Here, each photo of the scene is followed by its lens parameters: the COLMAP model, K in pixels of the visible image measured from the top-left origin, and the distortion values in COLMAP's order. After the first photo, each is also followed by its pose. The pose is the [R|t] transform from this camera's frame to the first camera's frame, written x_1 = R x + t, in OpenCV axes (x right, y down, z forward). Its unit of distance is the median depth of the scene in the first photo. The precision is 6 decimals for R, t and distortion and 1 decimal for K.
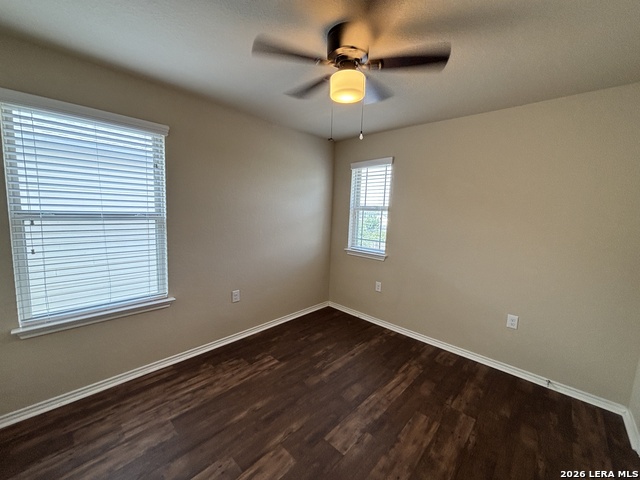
lens RADIAL K [[260.8, 0, 320.0], [0, 260.8, 240.0], [0, 0, 1]] dist [0.000142, 0.000291]
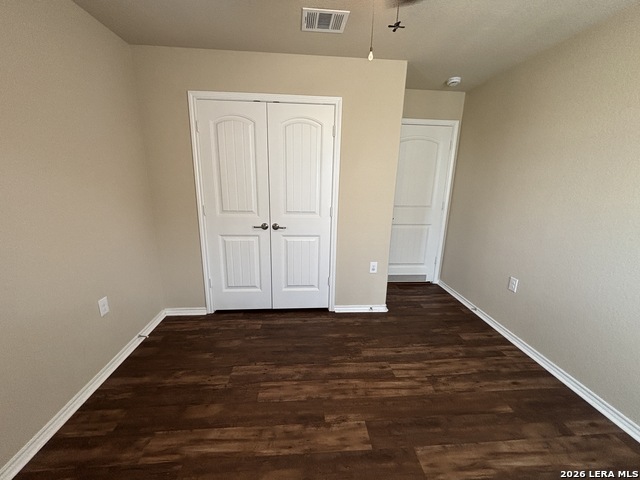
lens RADIAL K [[260.8, 0, 320.0], [0, 260.8, 240.0], [0, 0, 1]] dist [0.000142, 0.000291]
pose [[-0.739388, -0.209295, 0.639923, -0.230926], [0.033210, 0.937962, 0.345144, -0.145168], [-0.672461, 0.276447, -0.686567, 1.357981]]
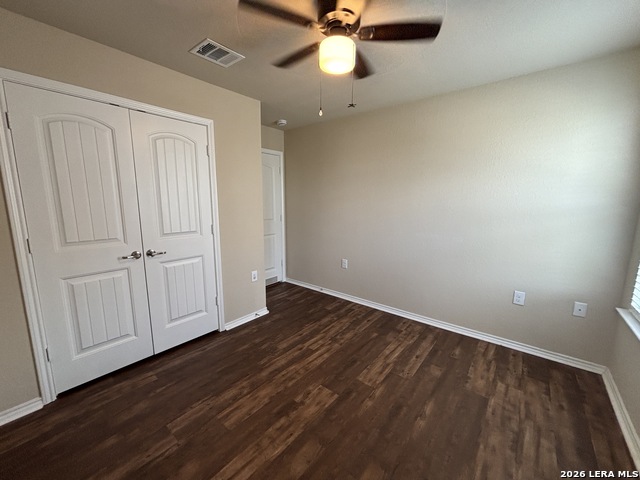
lens RADIAL K [[260.8, 0, 320.0], [0, 260.8, 240.0], [0, 0, 1]] dist [0.000142, 0.000291]
pose [[-0.996519, -0.028383, -0.078388, 0.181037], [-0.048717, 0.961269, 0.271273, -0.153389], [0.067652, 0.274148, -0.959305, 1.699129]]
